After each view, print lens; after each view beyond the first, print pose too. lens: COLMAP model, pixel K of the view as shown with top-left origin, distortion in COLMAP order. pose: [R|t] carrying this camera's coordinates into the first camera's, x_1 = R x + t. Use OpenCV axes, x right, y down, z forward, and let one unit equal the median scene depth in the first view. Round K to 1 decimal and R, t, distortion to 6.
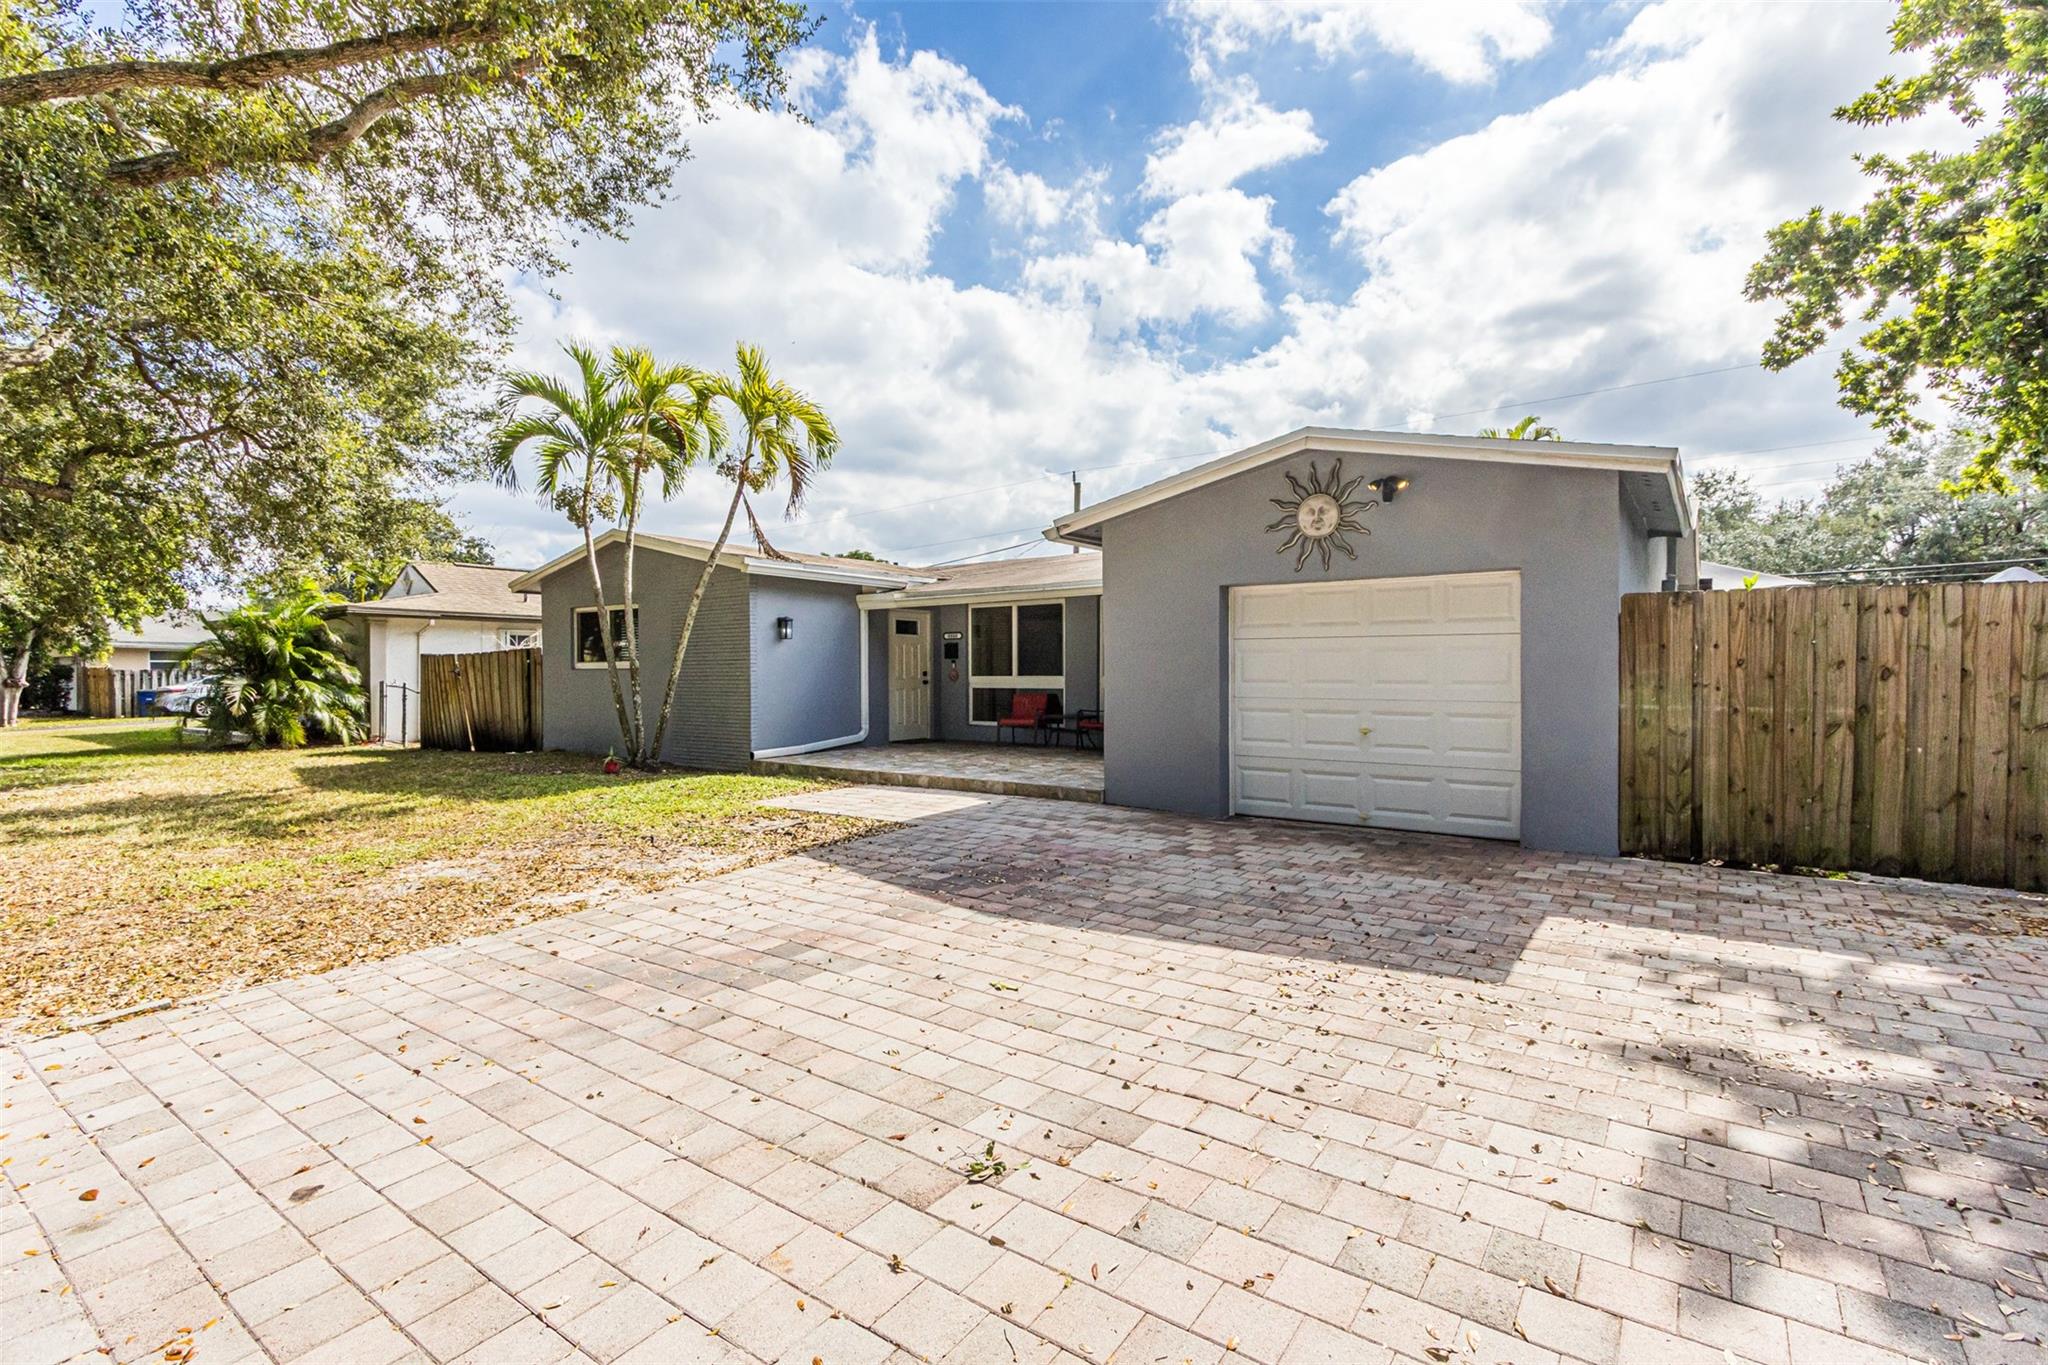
lens RADIAL K [[945.2, 0, 1028.2], [0, 945.2, 681.1], [0, 0, 1]] dist [0.003438, 0.000769]
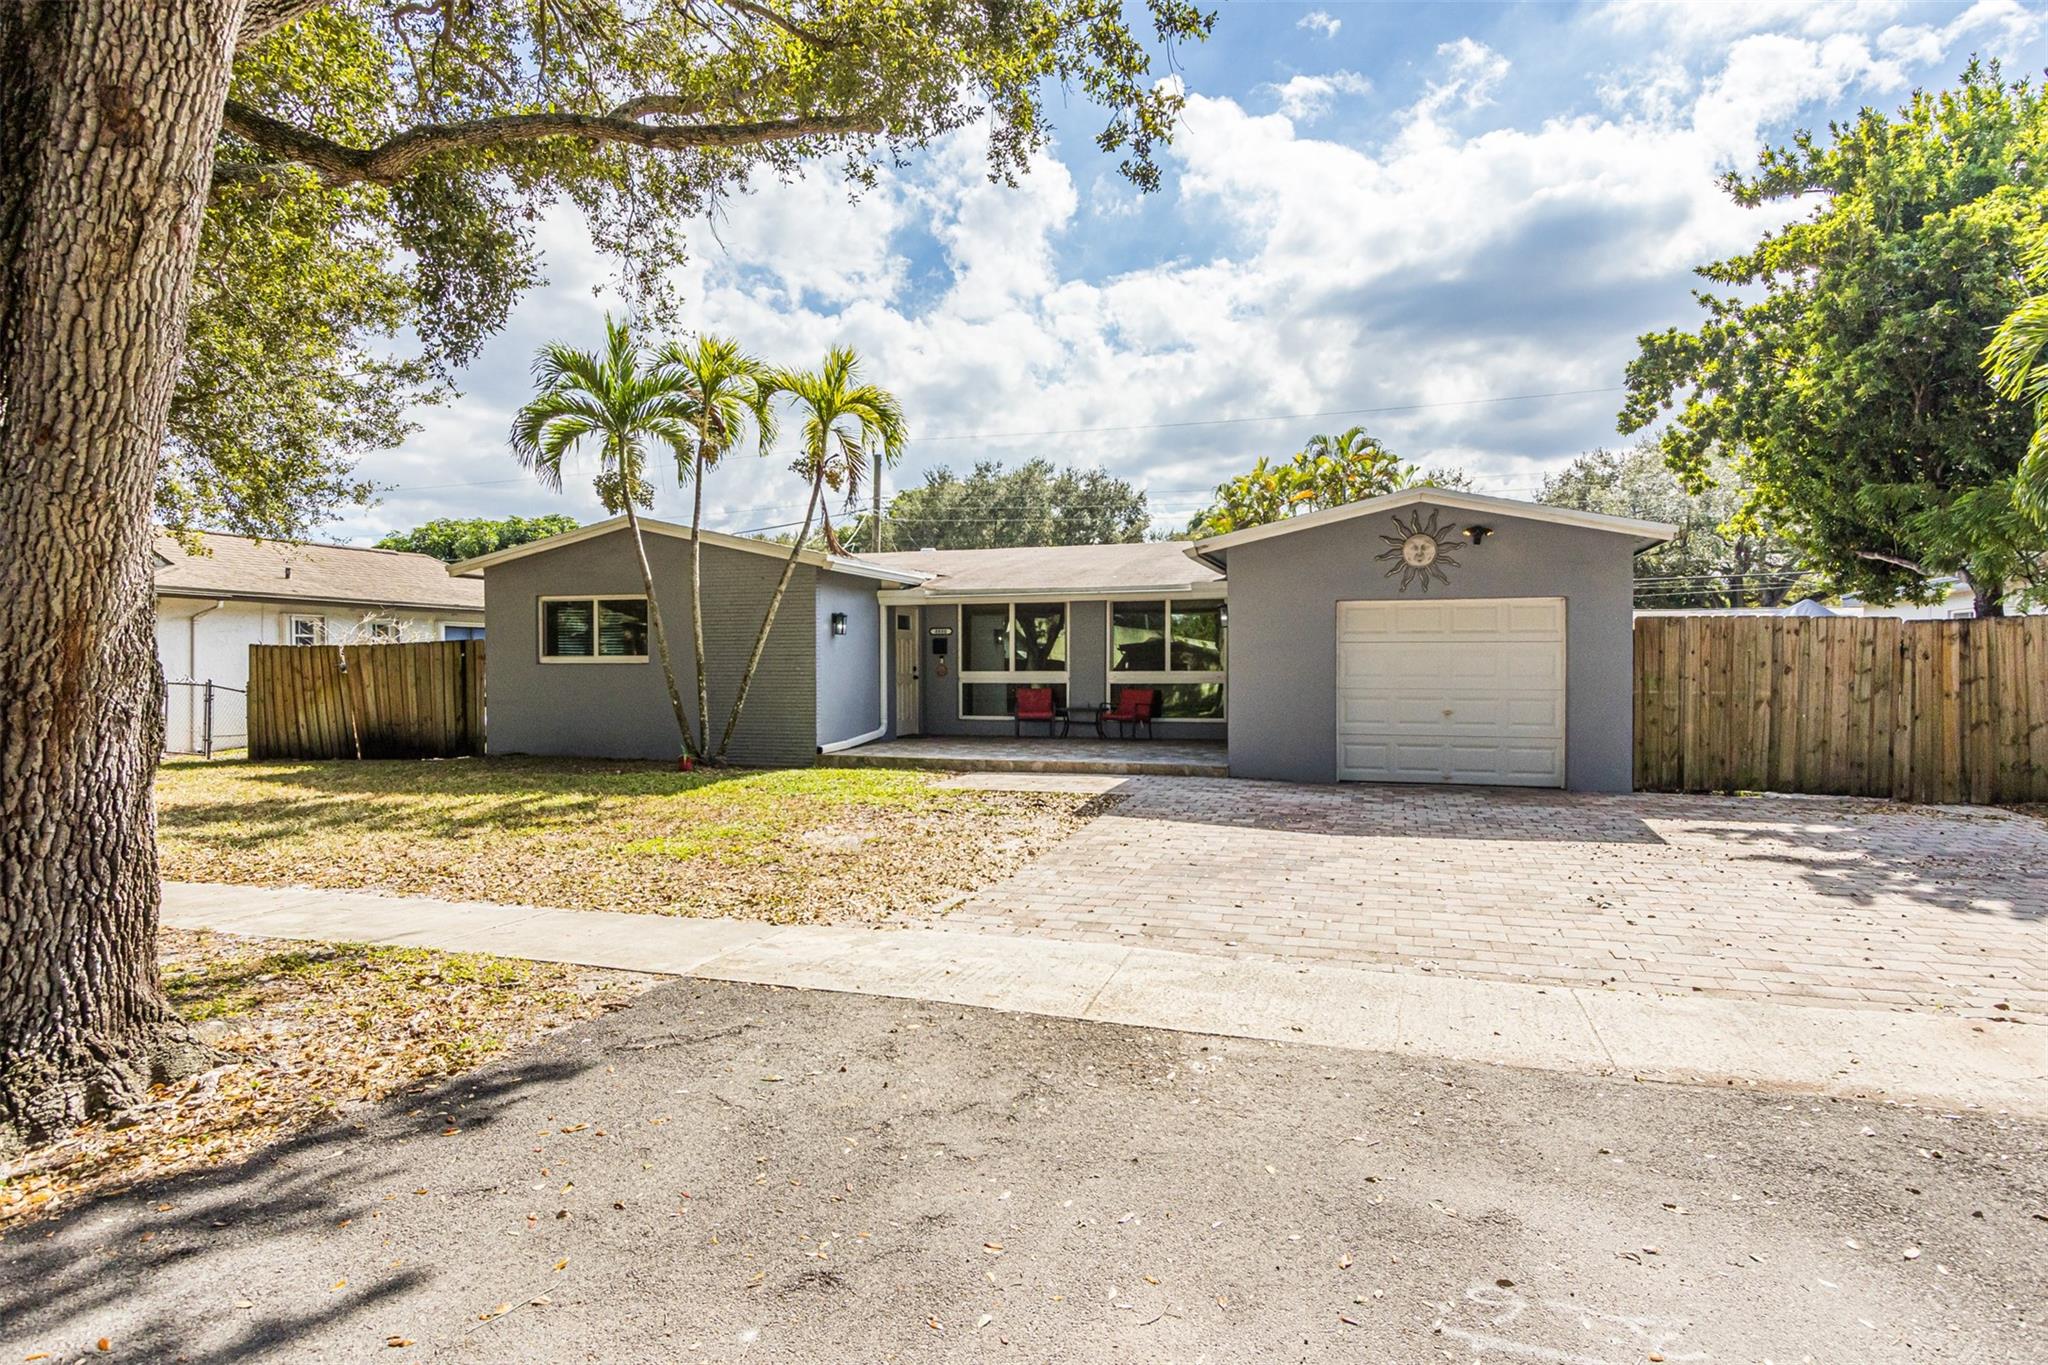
lens RADIAL K [[1155.0, 0, 1019.8], [0, 1155.0, 681.8], [0, 0, 1]] dist [0.004824, -0.001104]
pose [[0.951078, -0.002650, 0.308940, -0.499302], [0.001362, 0.999989, 0.004383, 0.001006], [-0.308948, -0.003747, 0.951072, -0.253502]]
